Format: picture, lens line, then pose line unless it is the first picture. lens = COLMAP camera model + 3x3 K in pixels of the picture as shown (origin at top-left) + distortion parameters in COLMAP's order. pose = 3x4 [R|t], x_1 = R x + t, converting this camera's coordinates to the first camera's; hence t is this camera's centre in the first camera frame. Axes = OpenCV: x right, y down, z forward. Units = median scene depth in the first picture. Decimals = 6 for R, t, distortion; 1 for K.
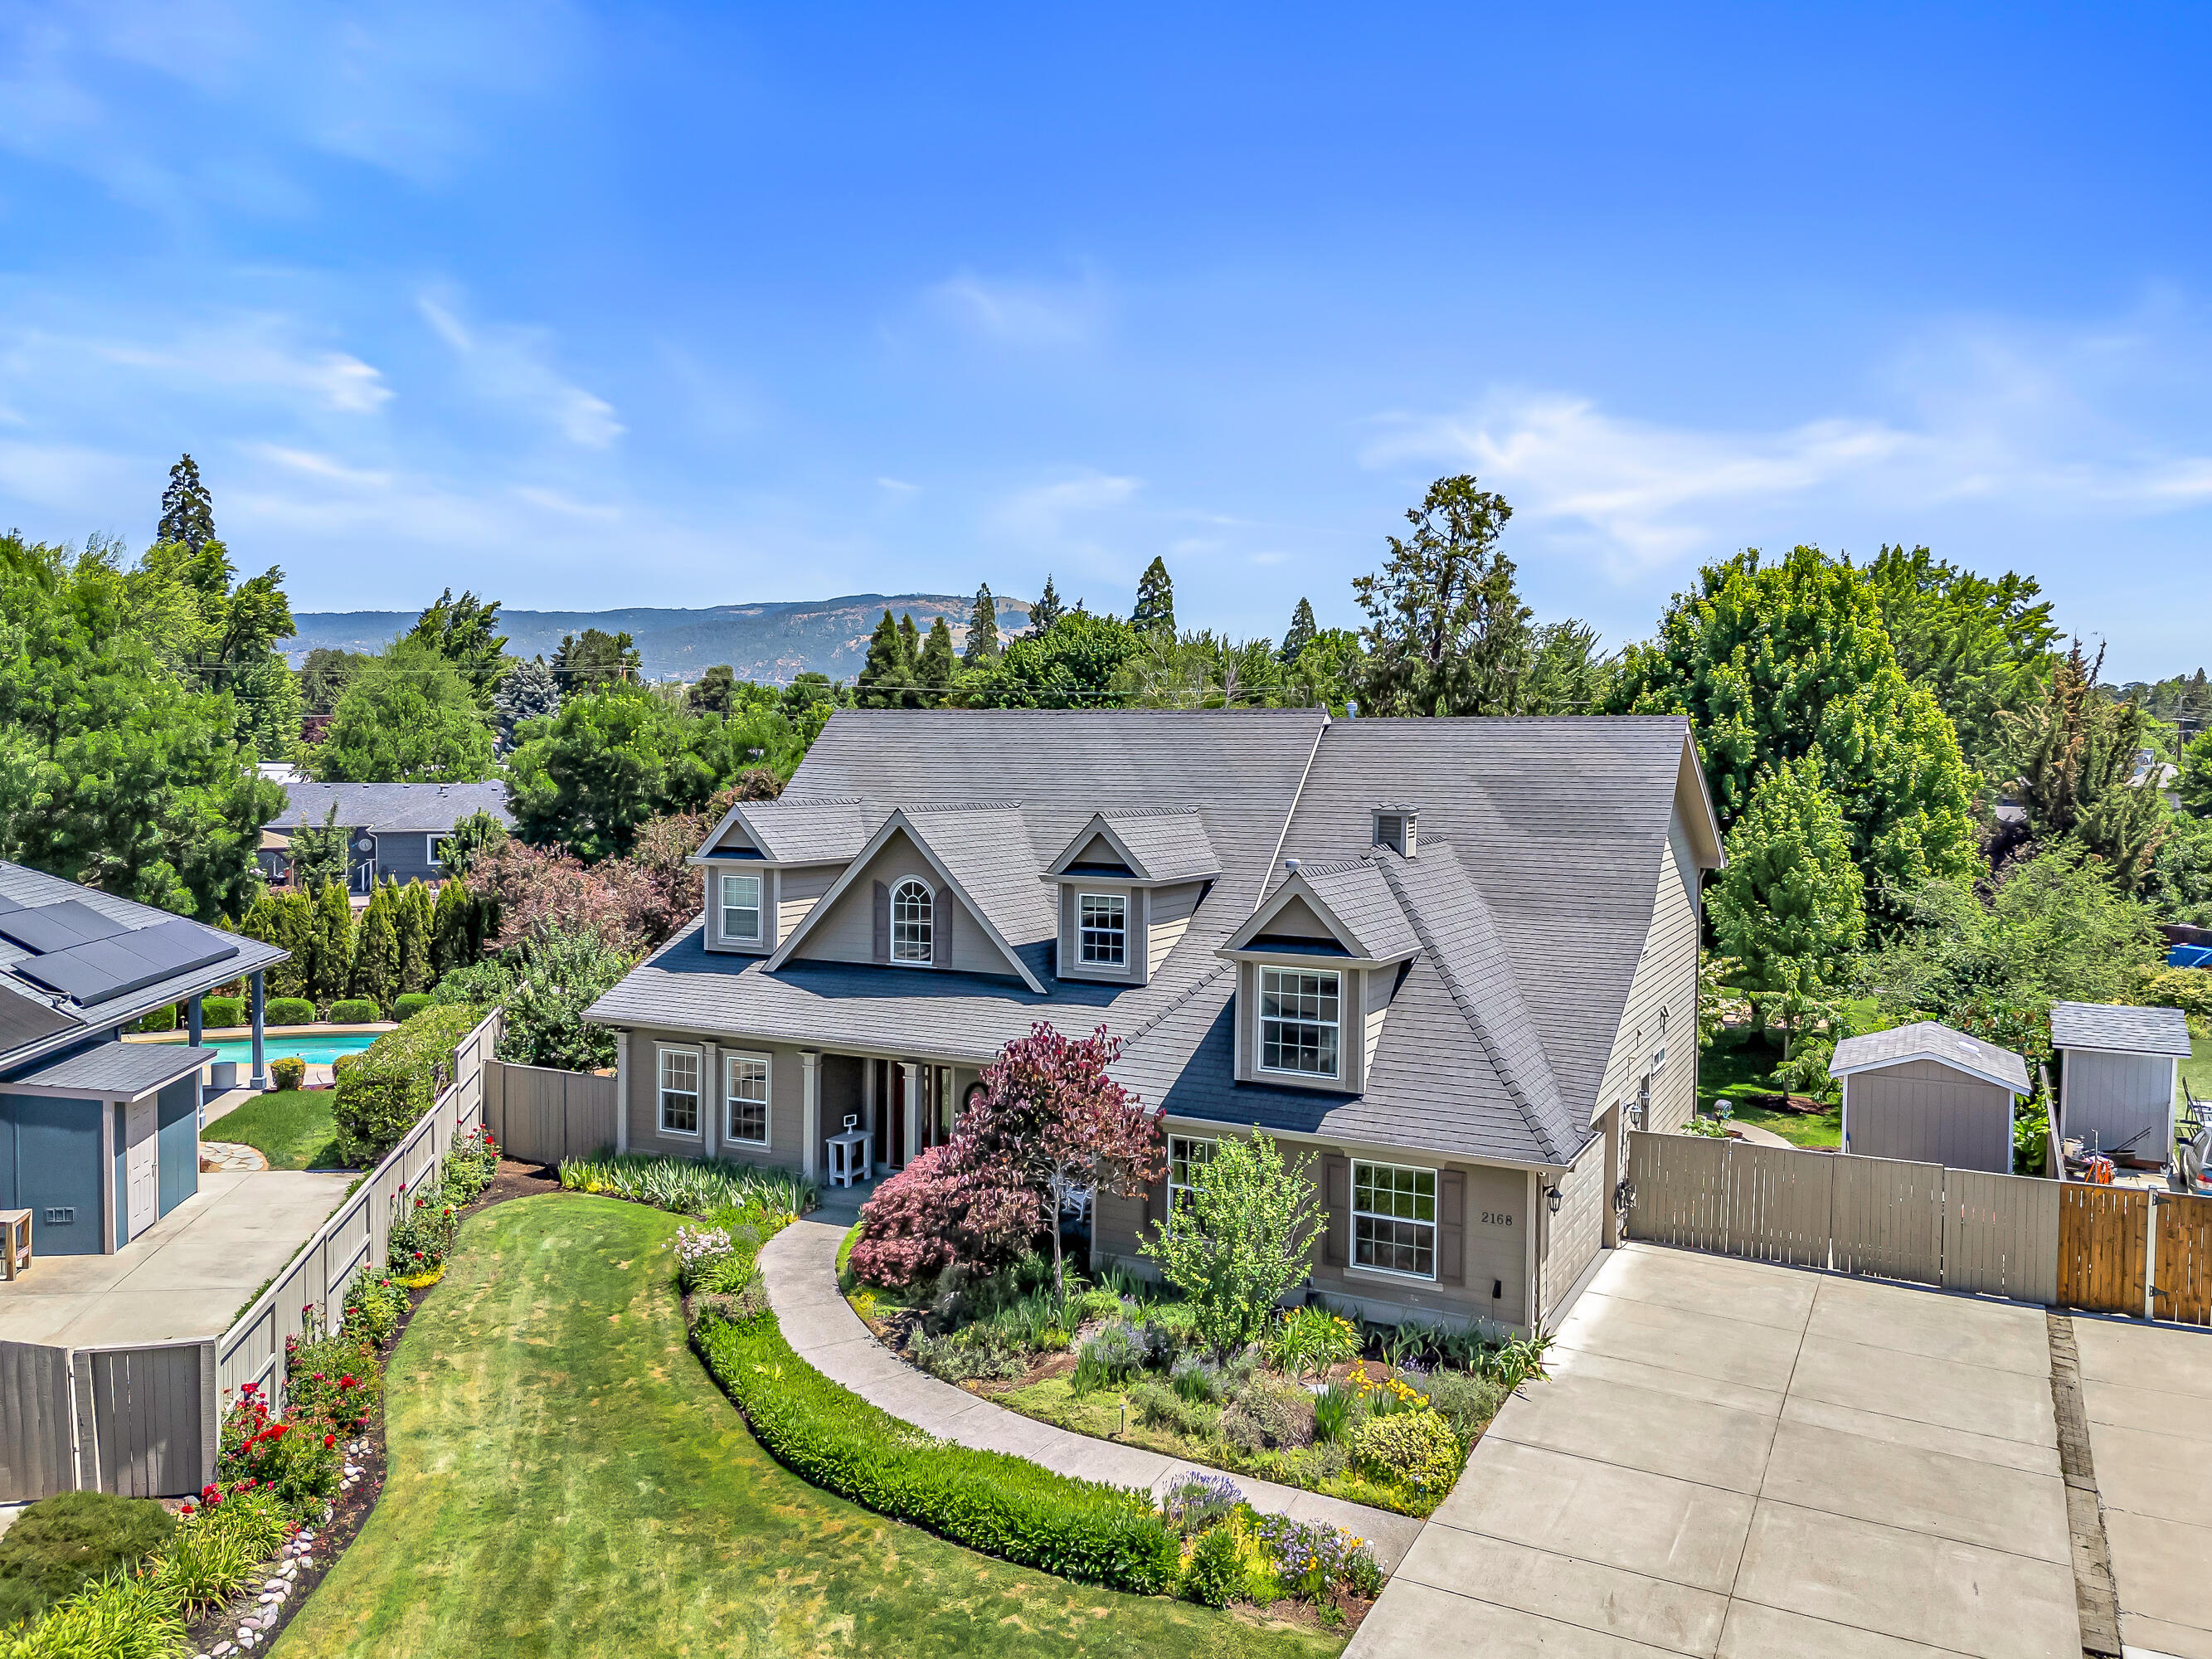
lens RADIAL K [[1649.2, 0, 1115.5], [0, 1649.2, 847.6], [0, 0, 1]] dist [0.075660, -0.076327]
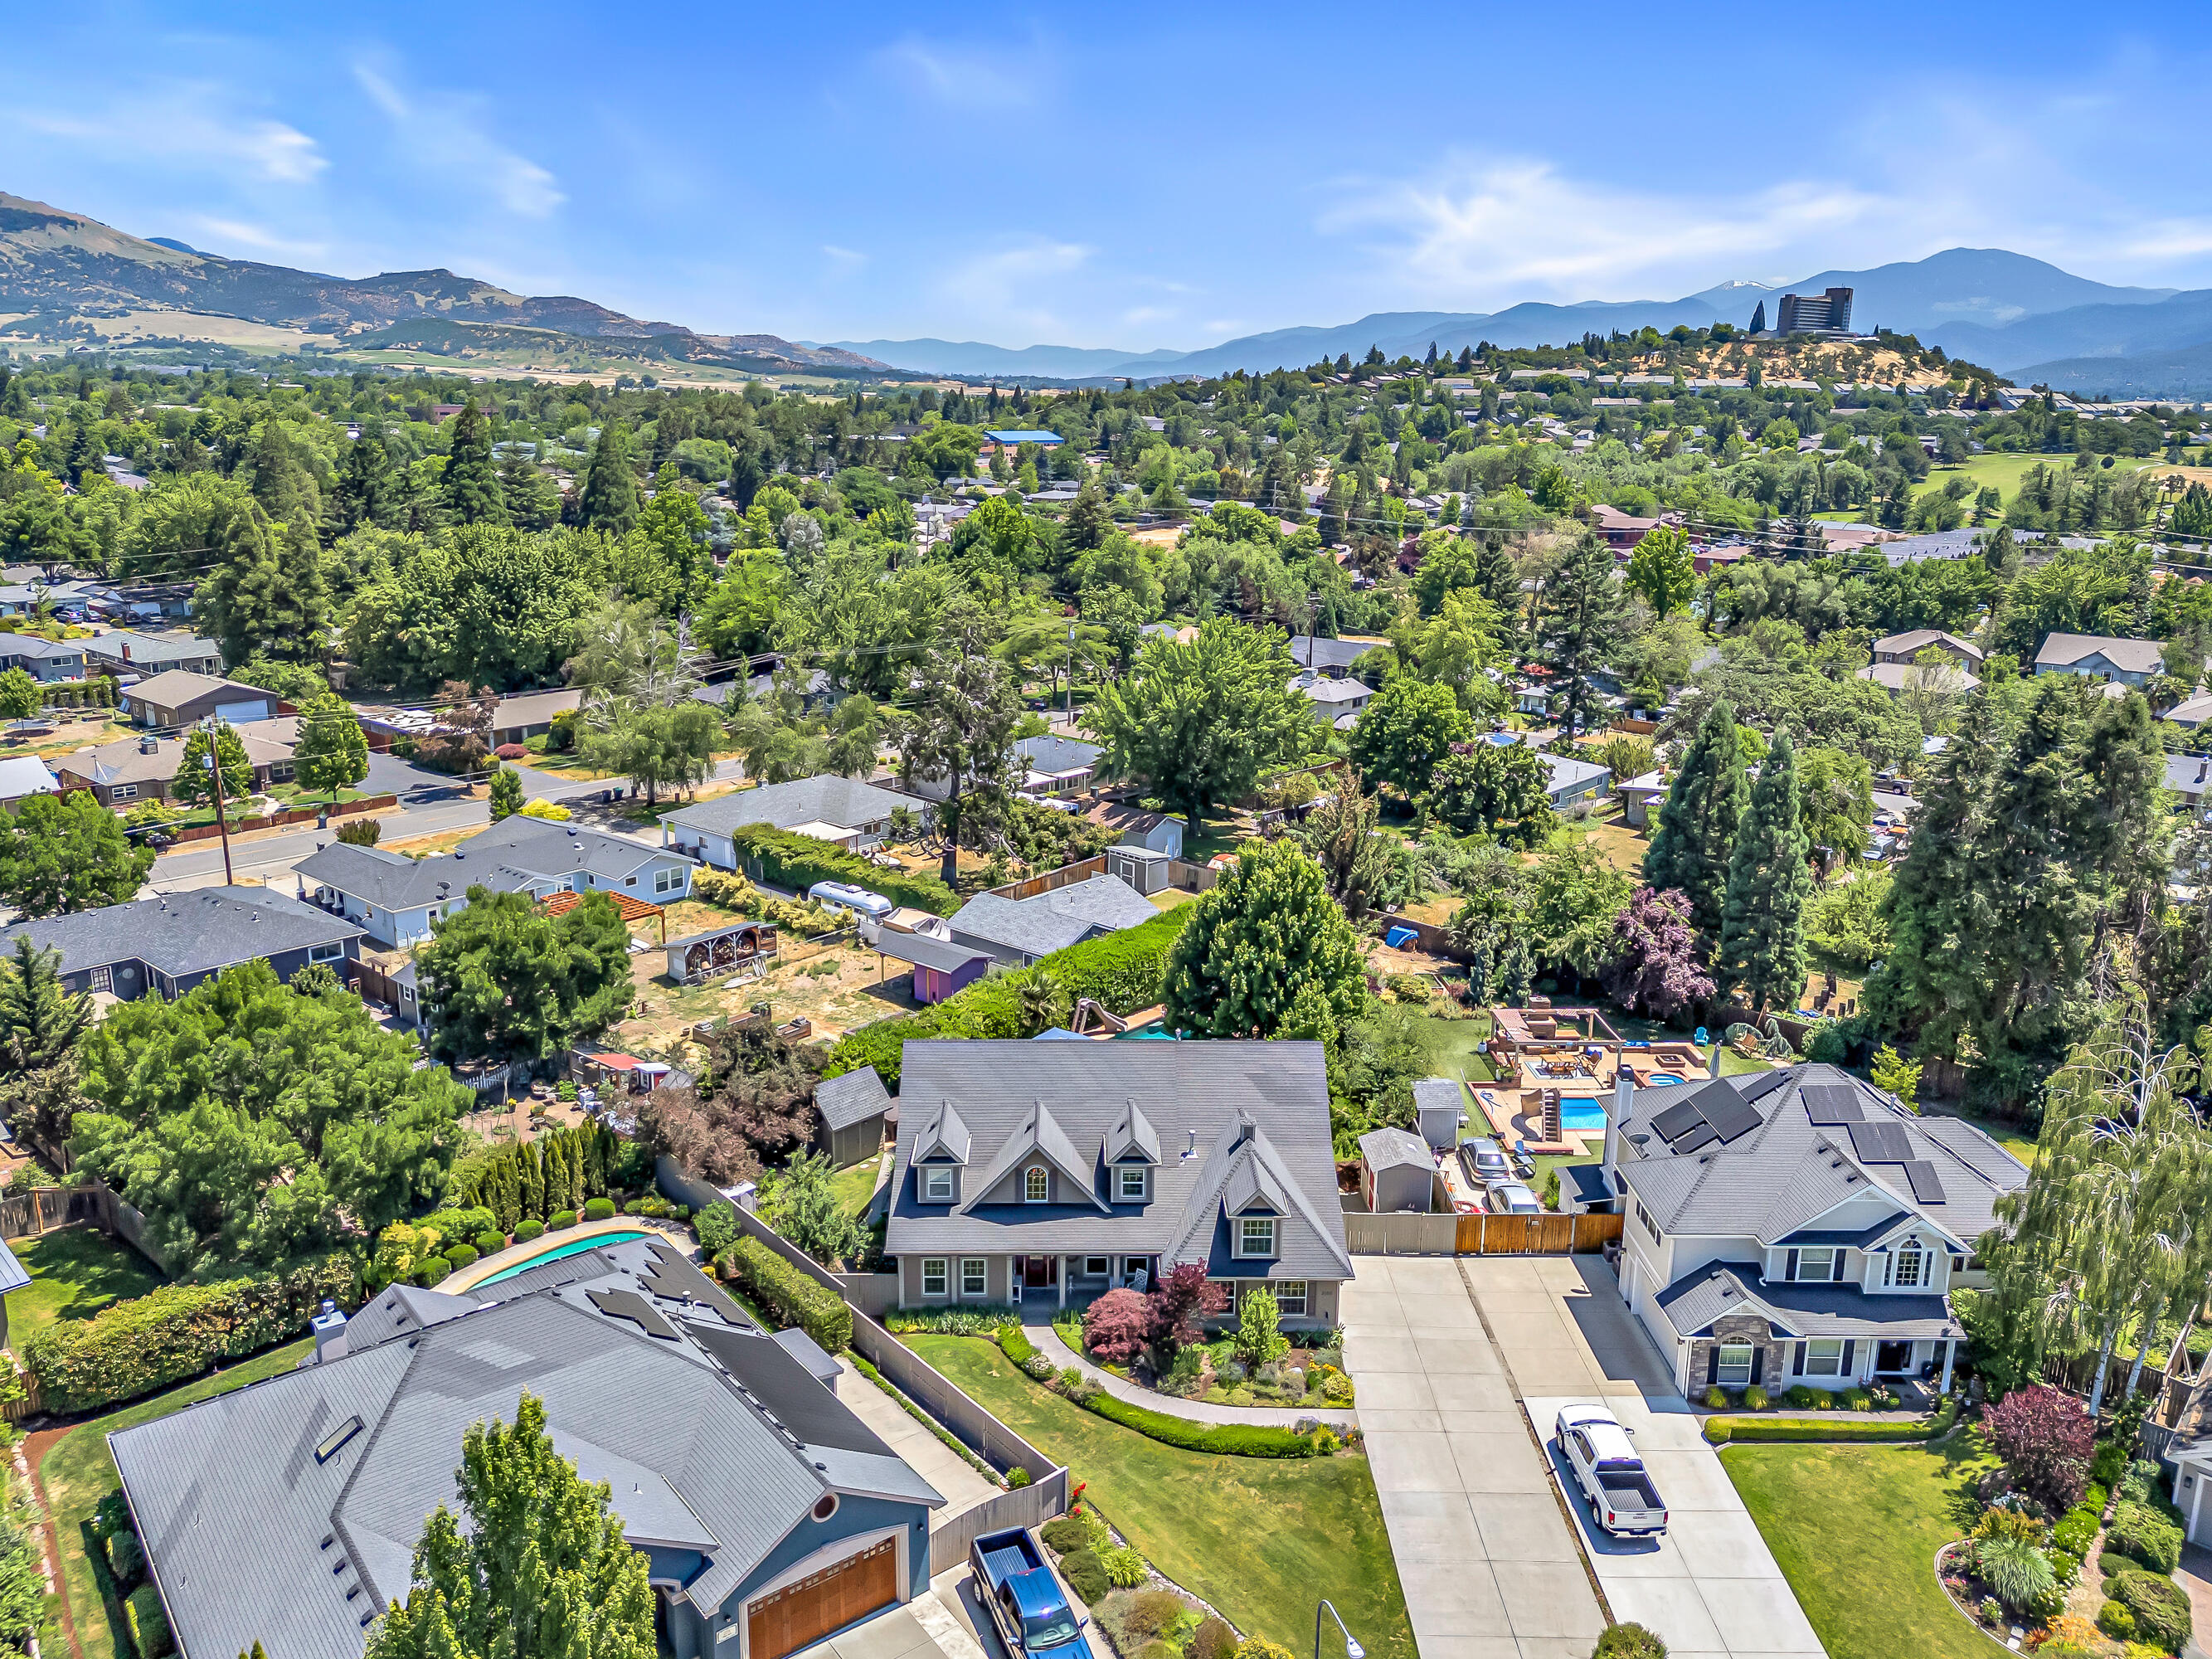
lens RADIAL K [[1649.2, 0, 1104.2], [0, 1649.2, 844.2], [0, 0, 1]] dist [0.075660, -0.076327]
pose [[0.878022, -0.122679, 0.462630, -1.301978], [0.022407, 0.976068, 0.216306, -1.129536], [-0.478095, -0.179556, 0.859759, -1.131473]]
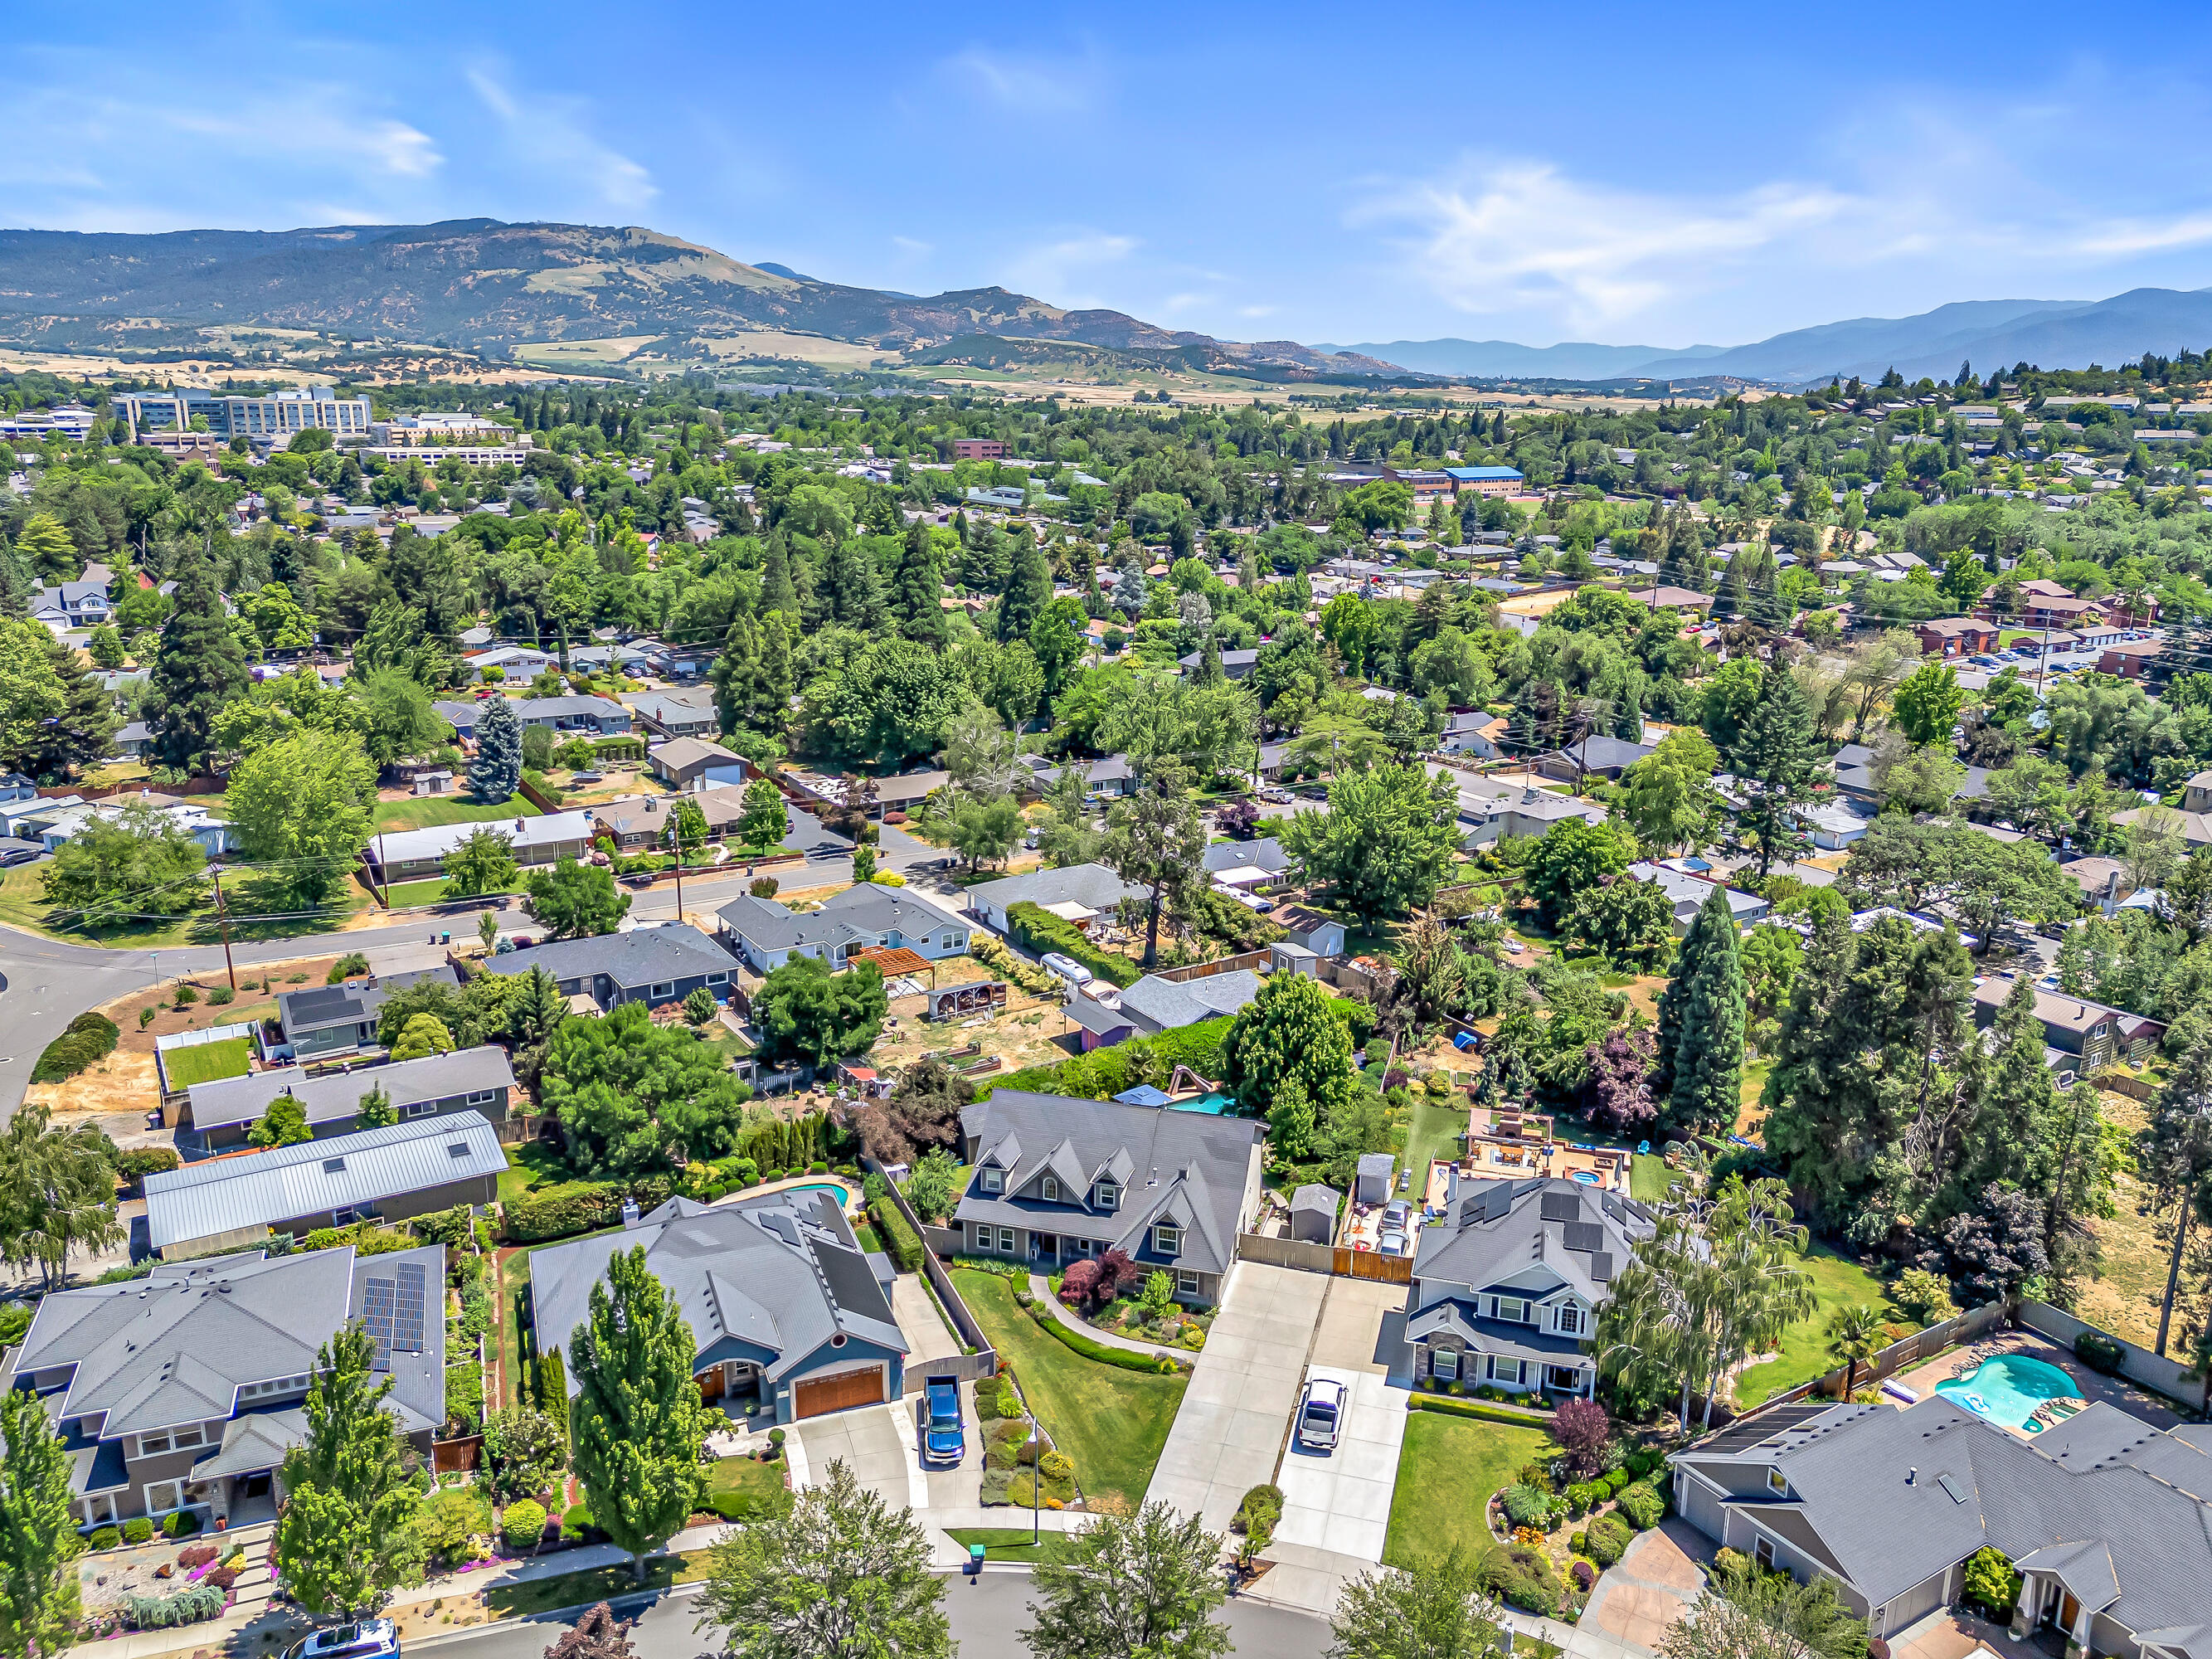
lens RADIAL K [[1649.2, 0, 1121.3], [0, 1649.2, 828.0], [0, 0, 1]] dist [0.075660, -0.076327]
pose [[0.978523, -0.049979, 0.199987, -0.832826], [0.008112, 0.978748, 0.204908, -1.866178], [-0.205977, -0.198885, 0.958133, -2.977200]]
